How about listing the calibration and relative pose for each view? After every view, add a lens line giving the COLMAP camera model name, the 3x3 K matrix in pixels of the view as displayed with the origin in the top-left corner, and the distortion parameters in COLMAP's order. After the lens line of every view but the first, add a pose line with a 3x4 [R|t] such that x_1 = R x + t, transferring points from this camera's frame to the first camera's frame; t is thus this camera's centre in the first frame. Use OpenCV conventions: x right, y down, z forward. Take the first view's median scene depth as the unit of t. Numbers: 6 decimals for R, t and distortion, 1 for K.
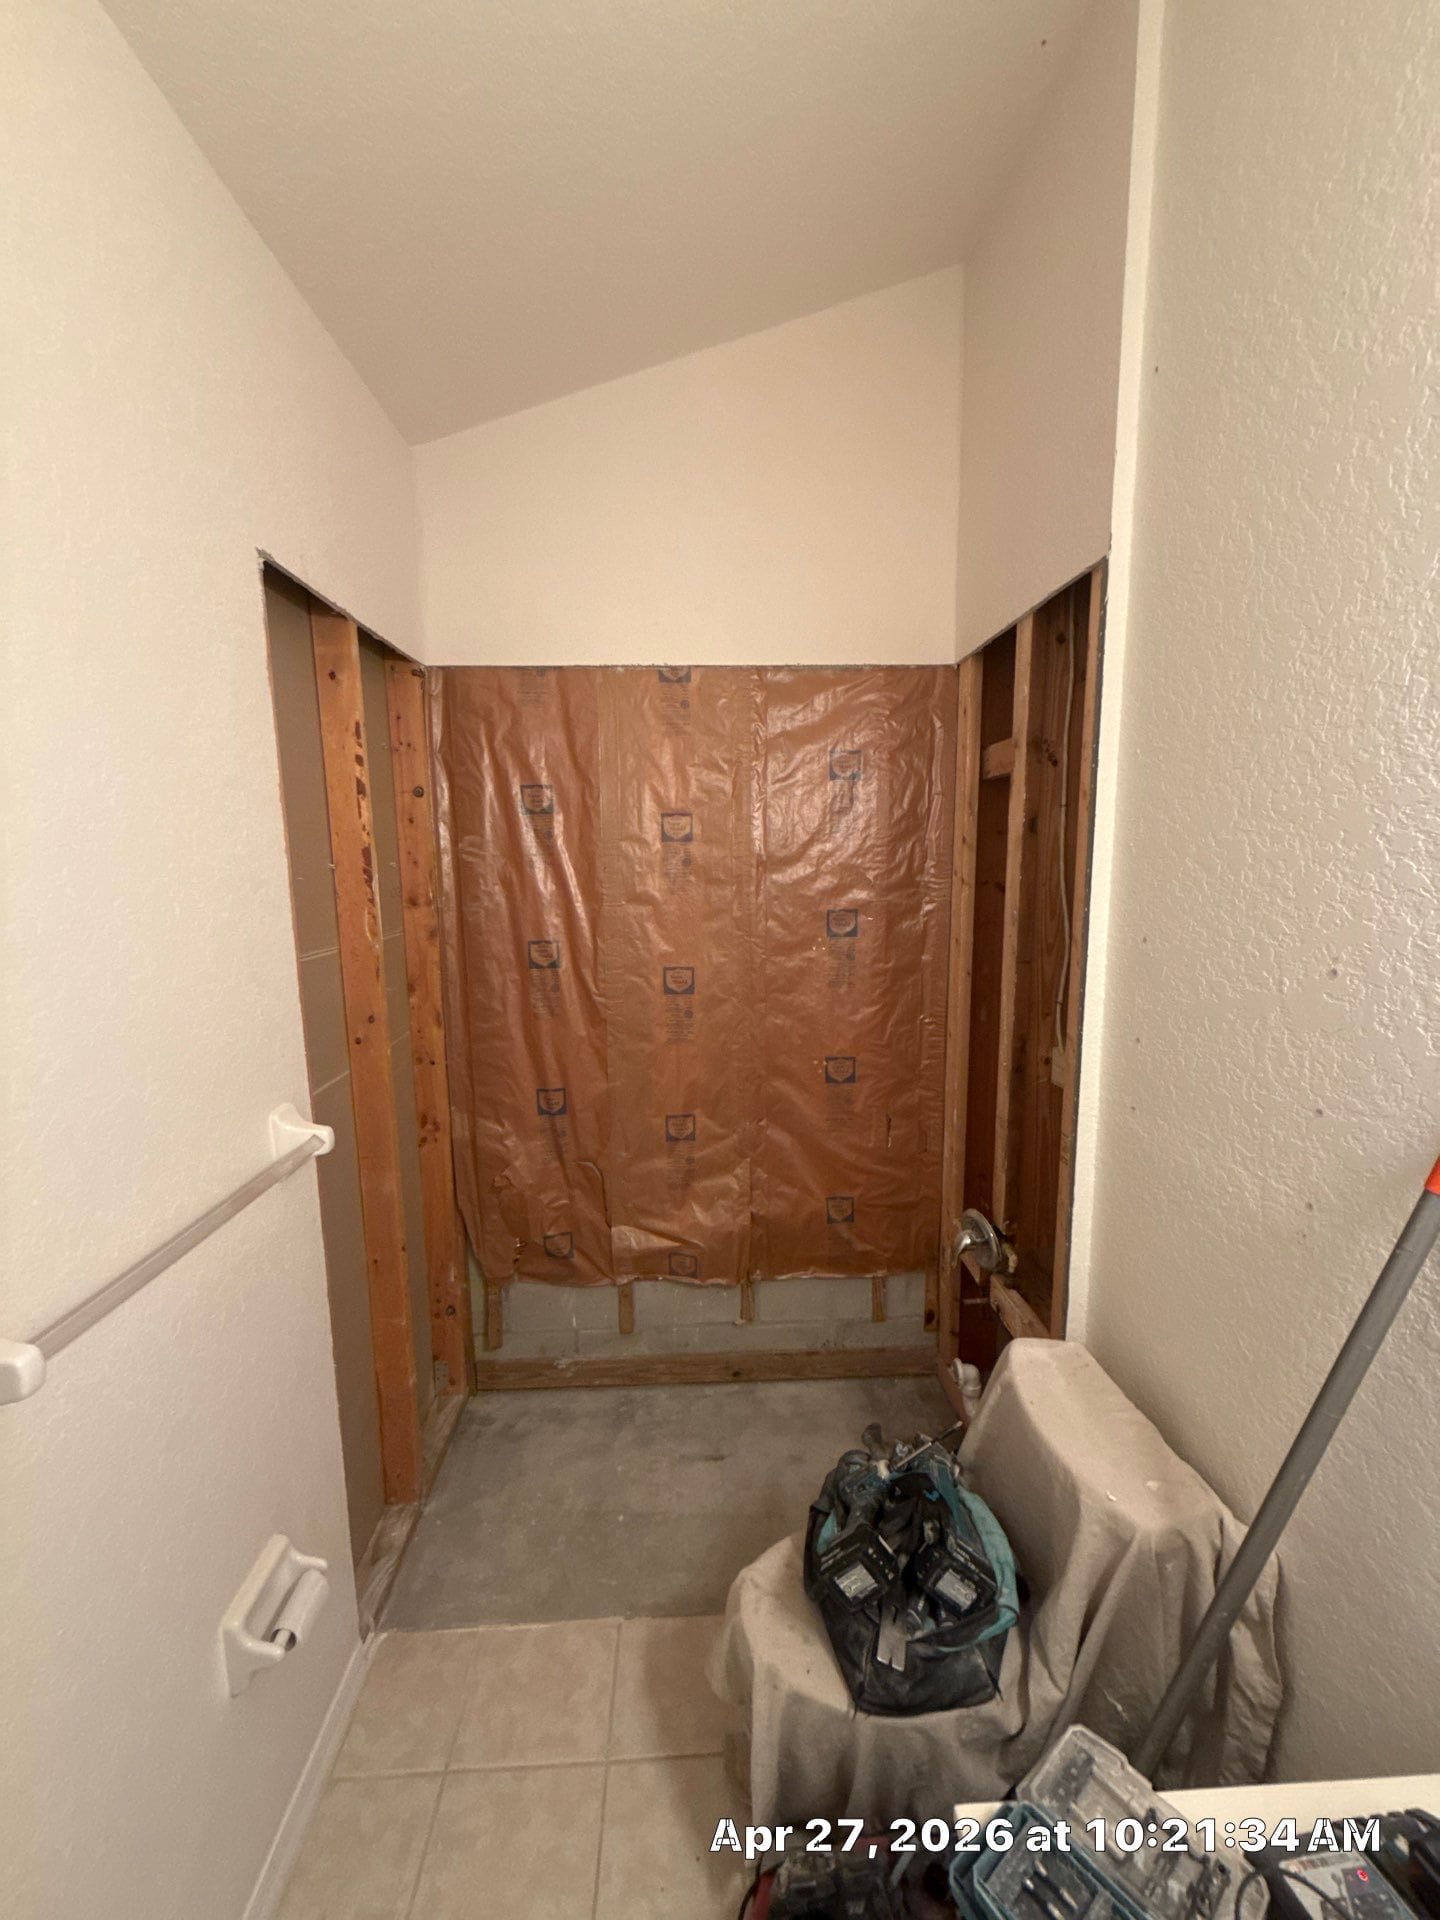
lens RADIAL K [[782.5, 0, 720.0], [0, 782.5, 960.0], [0, 0, 1]] dist [0.001177, -0.000459]
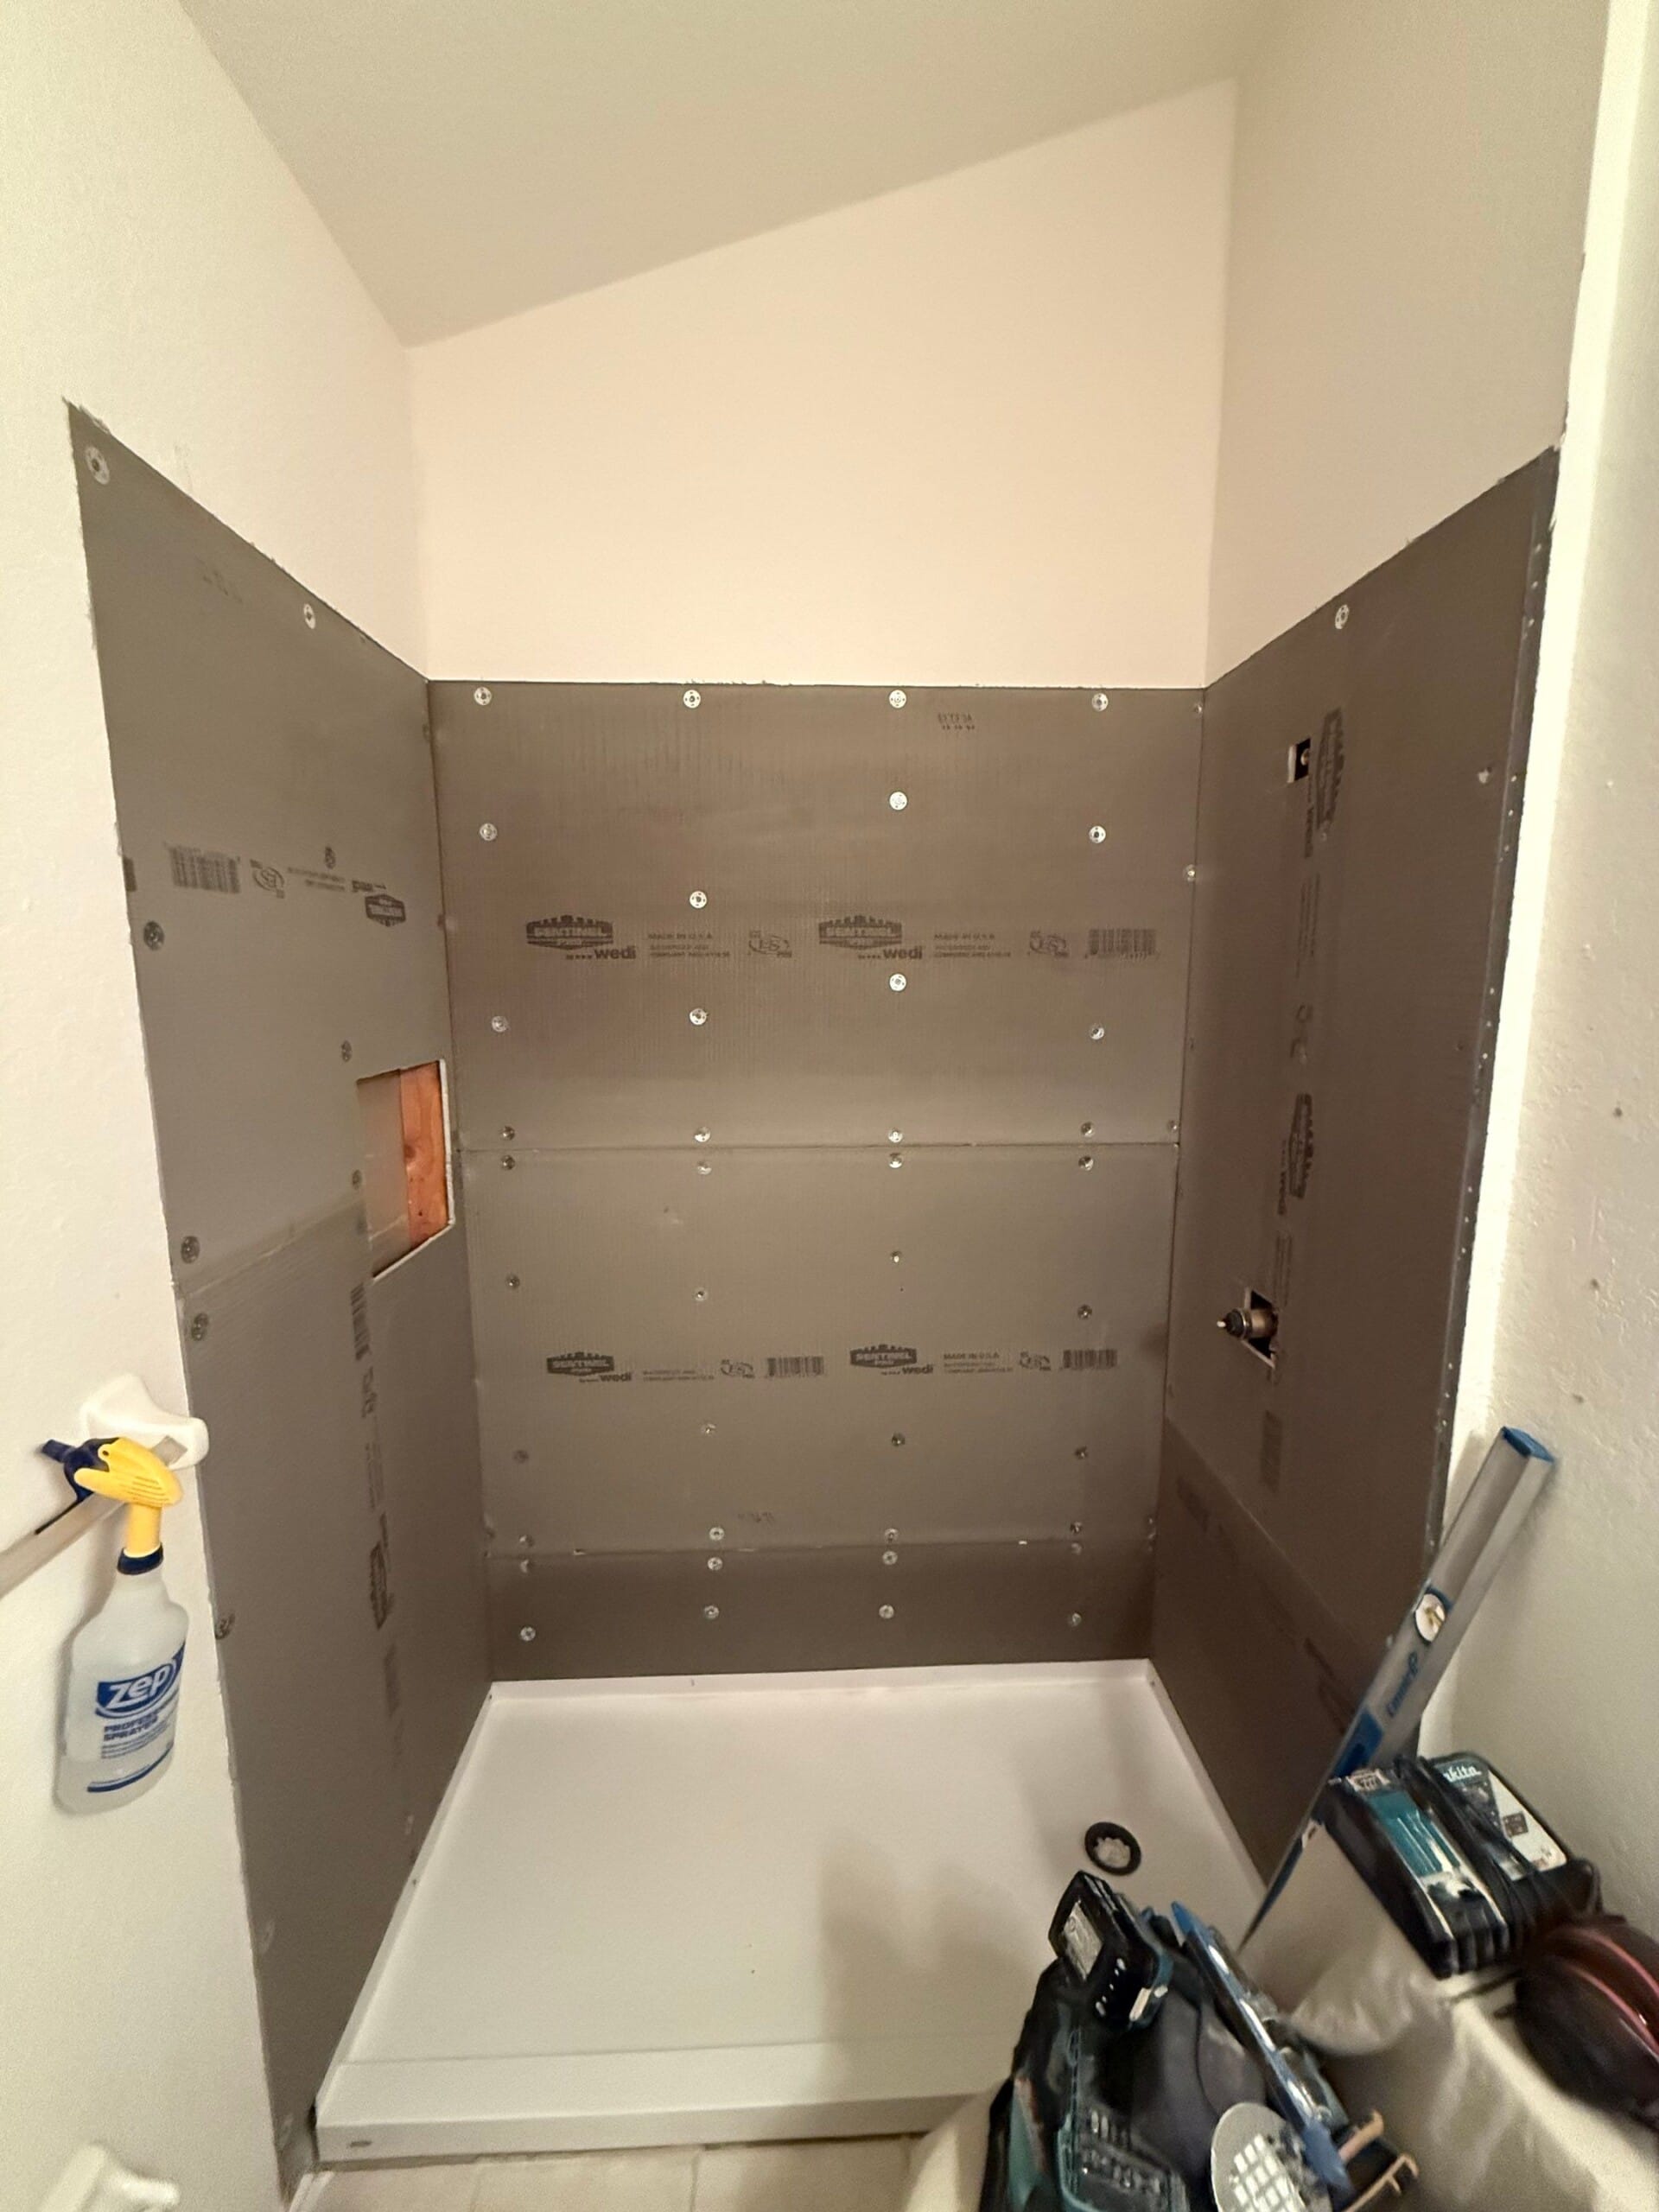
lens RADIAL K [[881.0, 0, 829.5], [0, 881.0, 1106.0], [0, 0, 1]] dist [0.001138, 0.000188]
pose [[0.999922, 0.012294, 0.001998, -0.036615], [-0.012322, 0.999817, 0.014608, -0.032031], [-0.001818, -0.014632, 0.999891, 0.344001]]
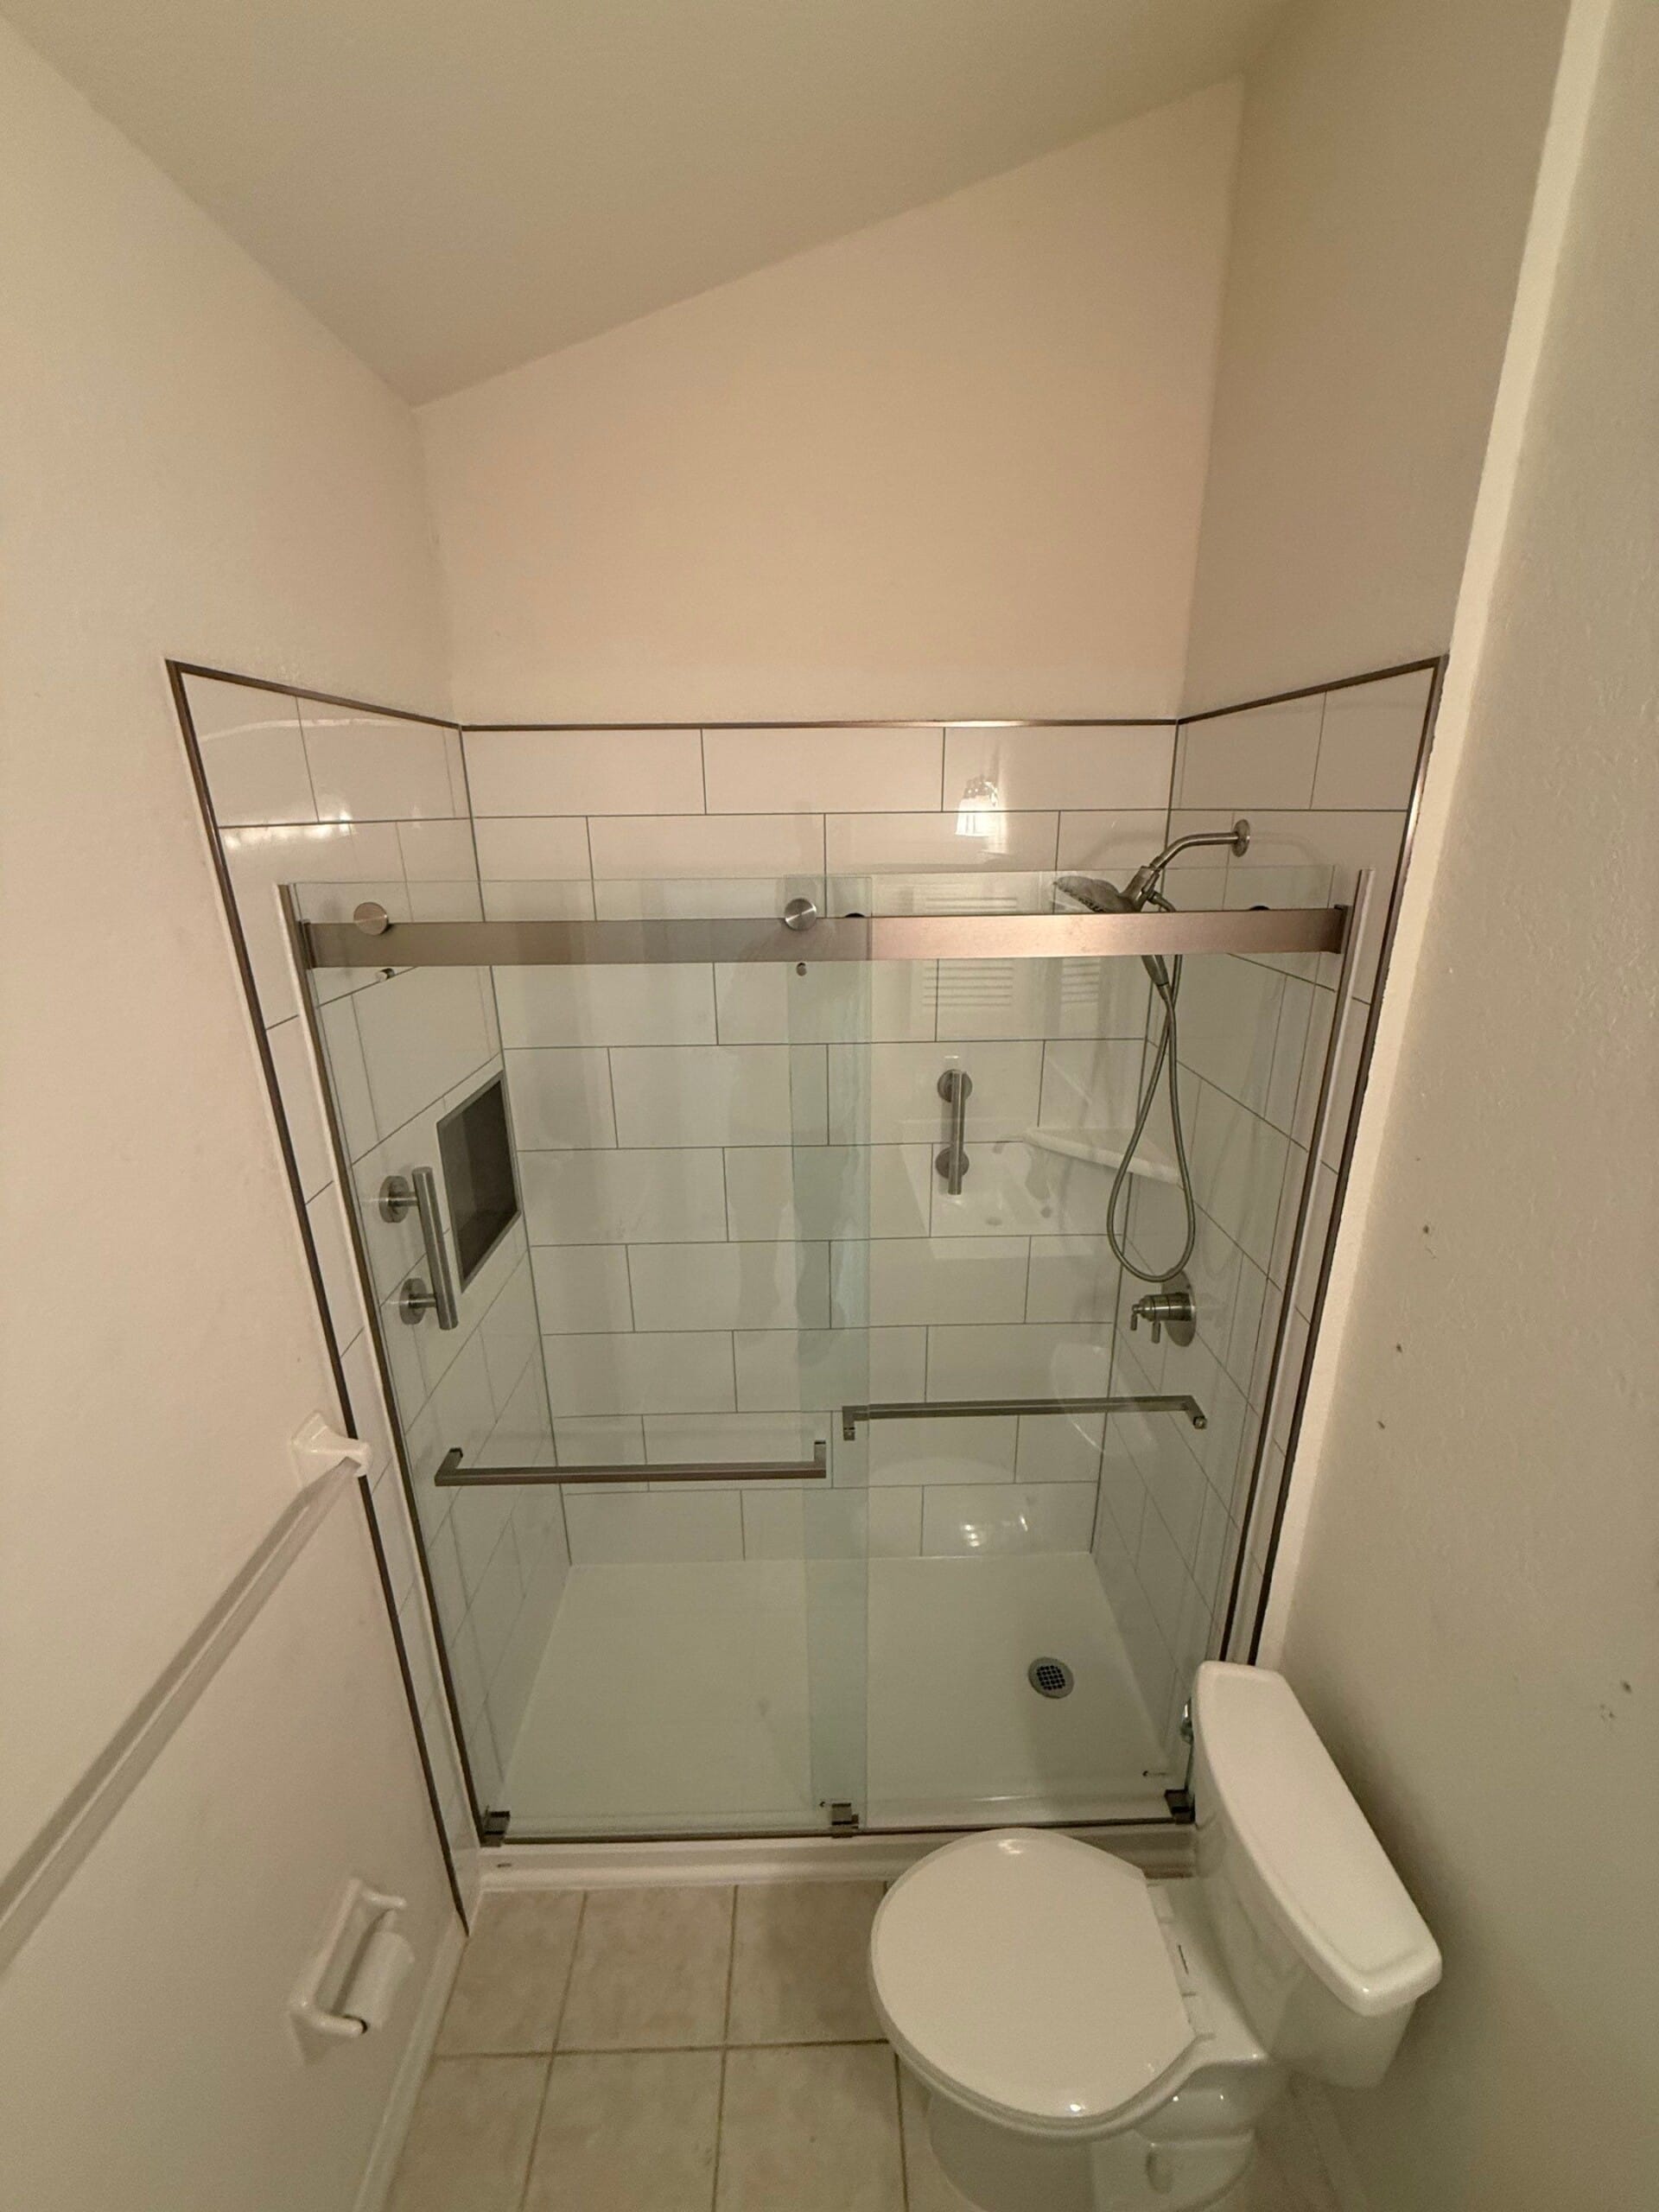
lens RADIAL K [[900.0, 0, 829.5], [0, 900.0, 1106.0], [0, 0, 1]] dist [-0.002160, 0.000004]
pose [[0.999762, 0.008754, -0.019983, -0.007554], [-0.004861, 0.982324, 0.187128, -0.290269], [0.021268, -0.186986, 0.982132, 0.166472]]
